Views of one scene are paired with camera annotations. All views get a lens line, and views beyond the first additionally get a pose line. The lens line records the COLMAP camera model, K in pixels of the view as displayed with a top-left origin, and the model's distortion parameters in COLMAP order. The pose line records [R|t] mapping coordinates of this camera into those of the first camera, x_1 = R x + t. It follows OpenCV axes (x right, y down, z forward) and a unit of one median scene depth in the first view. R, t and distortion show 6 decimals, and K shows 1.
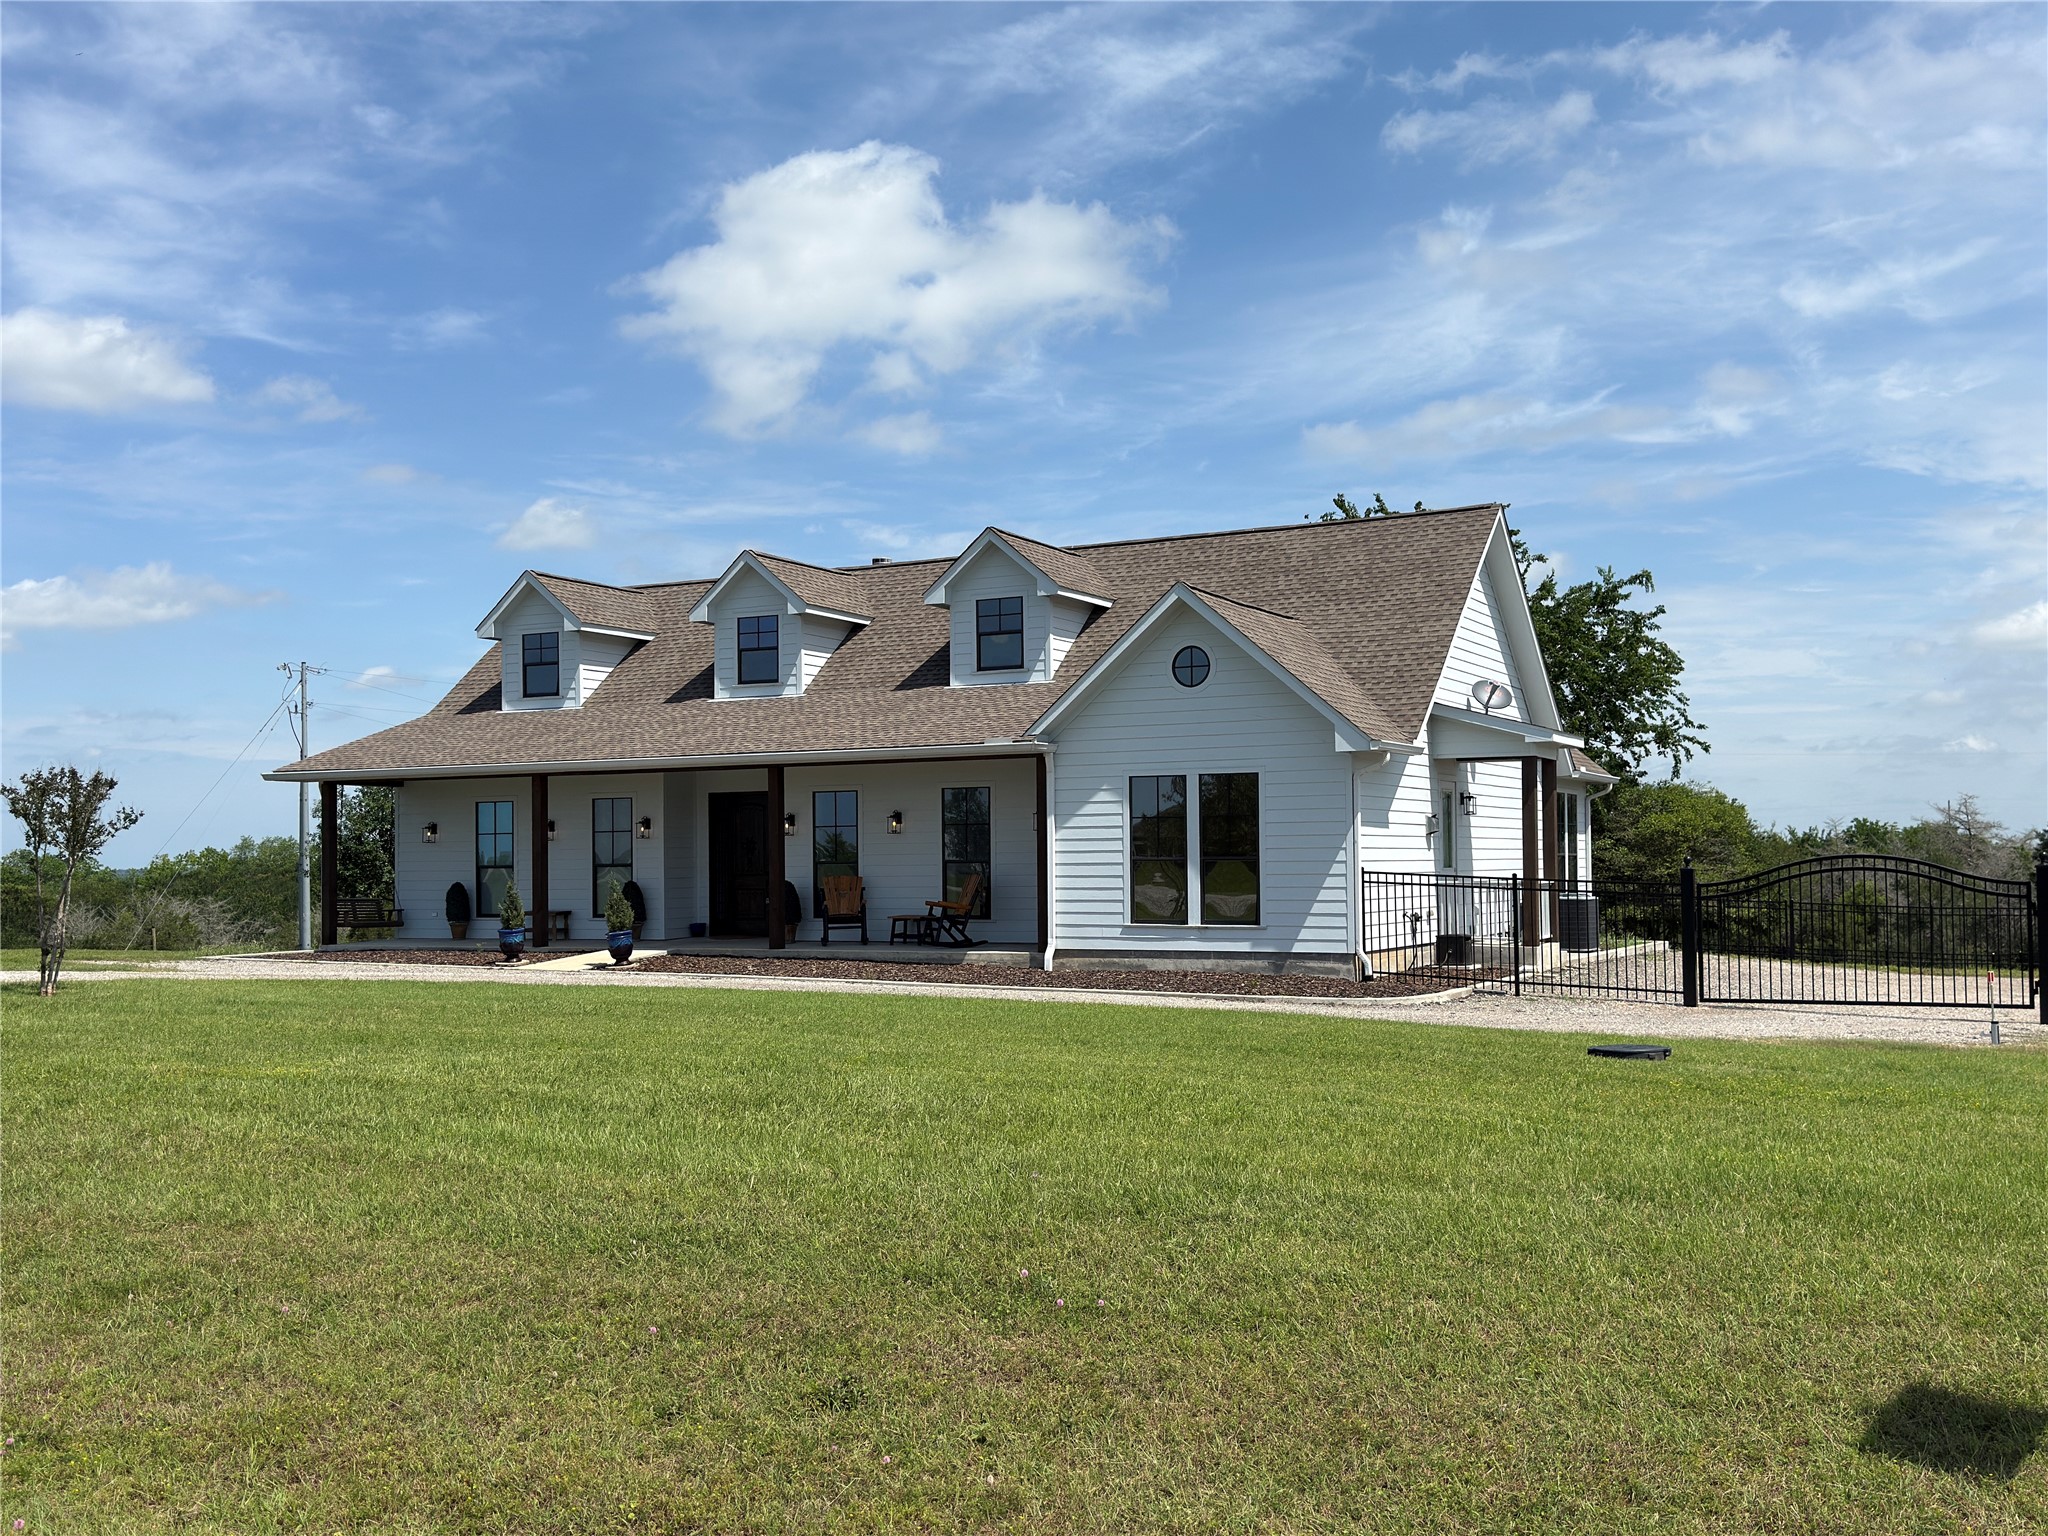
lens RADIAL K [[1969.1, 0, 1024.0], [0, 1969.1, 768.0], [0, 0, 1]] dist [-0.006442, -0.006236]
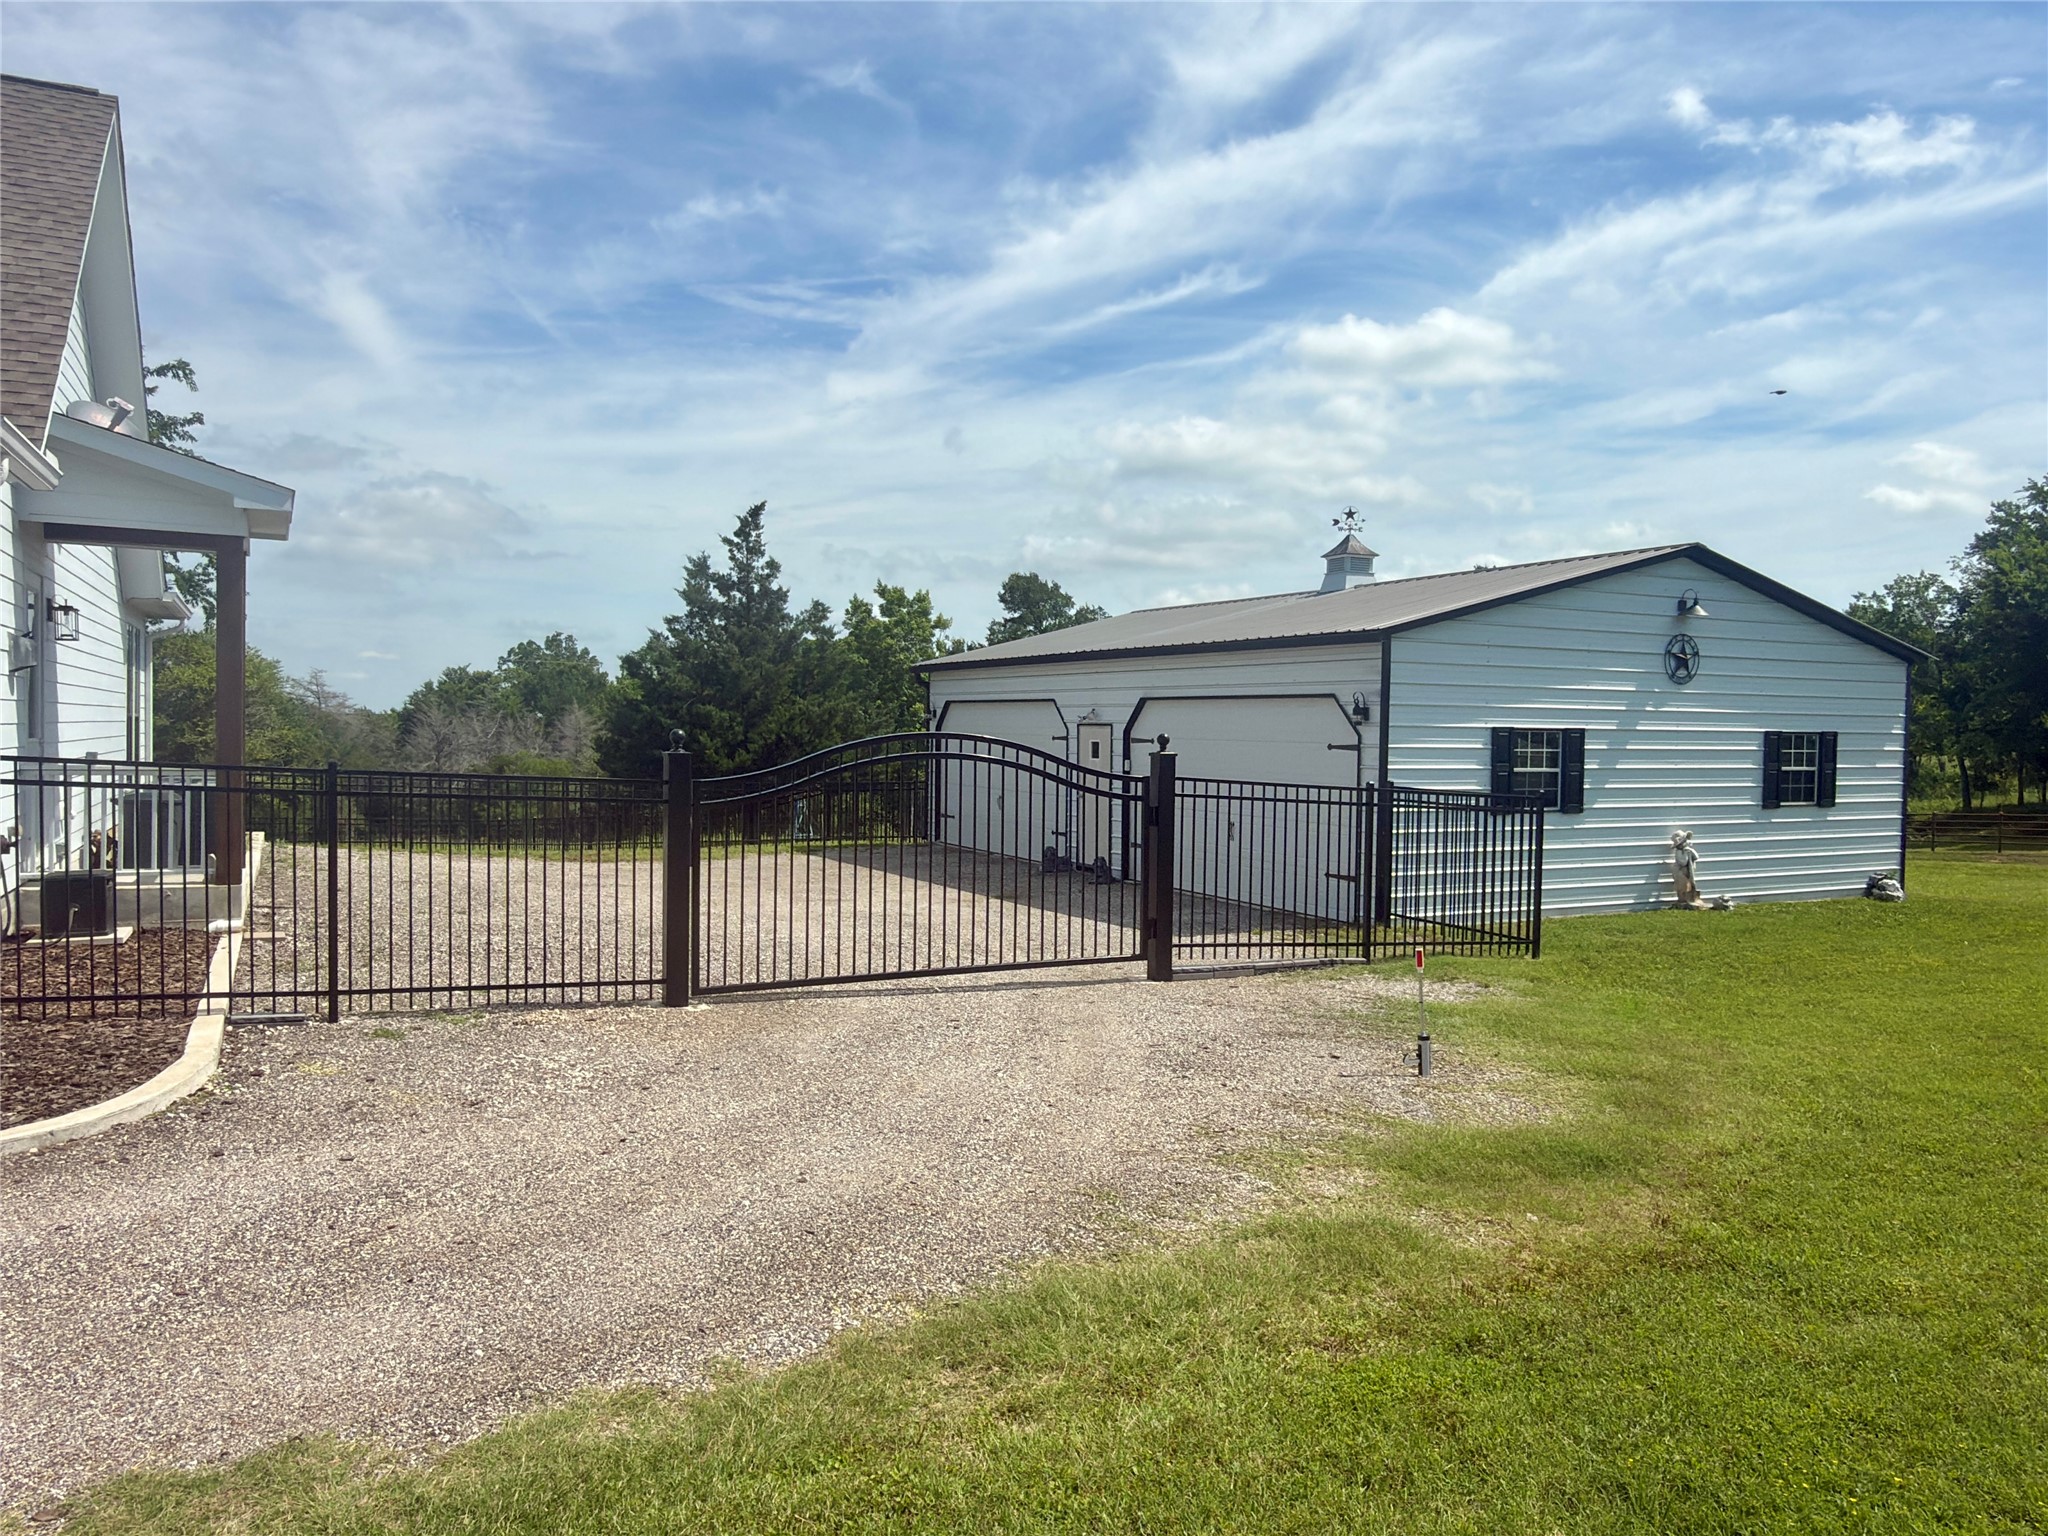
lens RADIAL K [[1423.8, 0, 1024.0], [0, 1423.8, 768.0], [0, 0, 1]] dist [-0.083165, 0.221170]
pose [[0.579076, -0.006134, 0.815251, 0.060441], [-0.059010, 0.997033, 0.049417, 0.024605], [-0.813135, -0.076724, 0.576996, 0.587401]]
